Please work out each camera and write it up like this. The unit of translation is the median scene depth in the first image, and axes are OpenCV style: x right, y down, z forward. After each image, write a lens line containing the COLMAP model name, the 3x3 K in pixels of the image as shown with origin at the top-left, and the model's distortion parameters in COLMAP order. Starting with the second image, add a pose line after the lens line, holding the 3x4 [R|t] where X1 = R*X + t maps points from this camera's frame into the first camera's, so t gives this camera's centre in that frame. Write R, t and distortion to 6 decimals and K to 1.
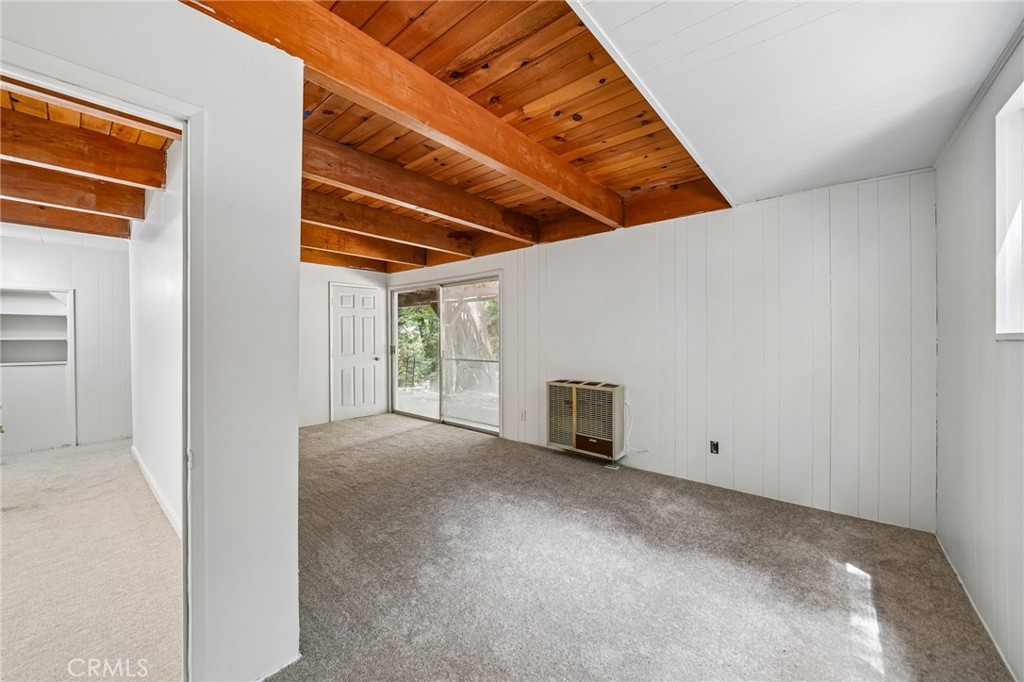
lens RADIAL K [[399.9, 0, 506.0], [0, 399.9, 344.1], [0, 0, 1]] dist [-0.012417, 0.000035]
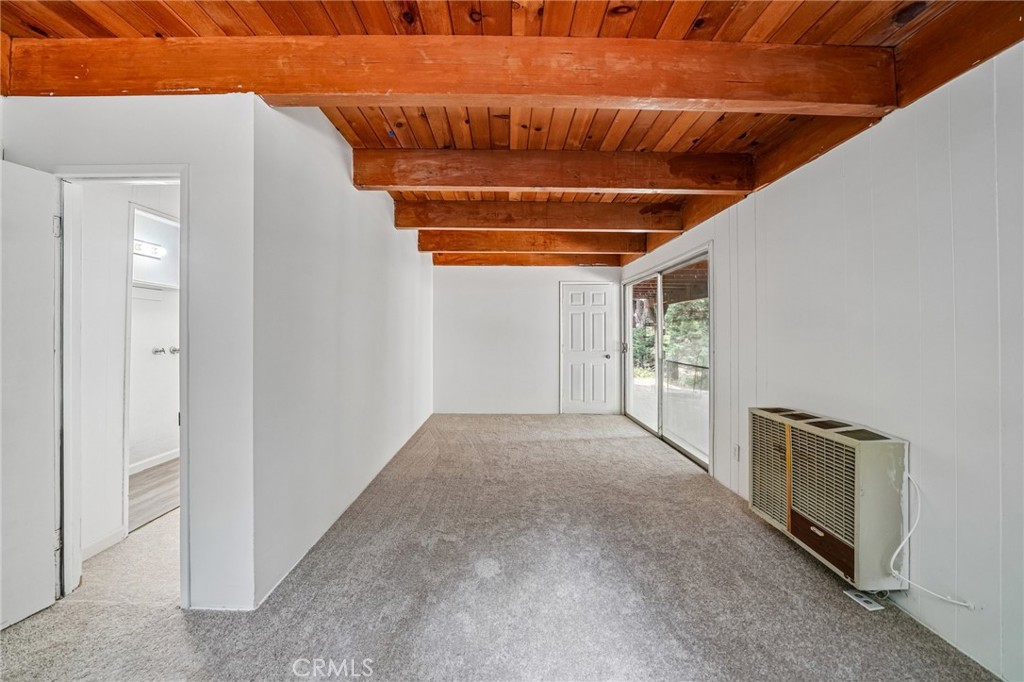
lens RADIAL K [[371.7, 0, 508.3], [0, 371.7, 332.2], [0, 0, 1]] dist [-0.019480, 0.000116]
pose [[0.645031, 0.004706, -0.764142, 0.310726], [-0.022509, 0.999664, -0.012844, -0.007267], [0.763825, 0.025485, 0.644920, 0.355589]]
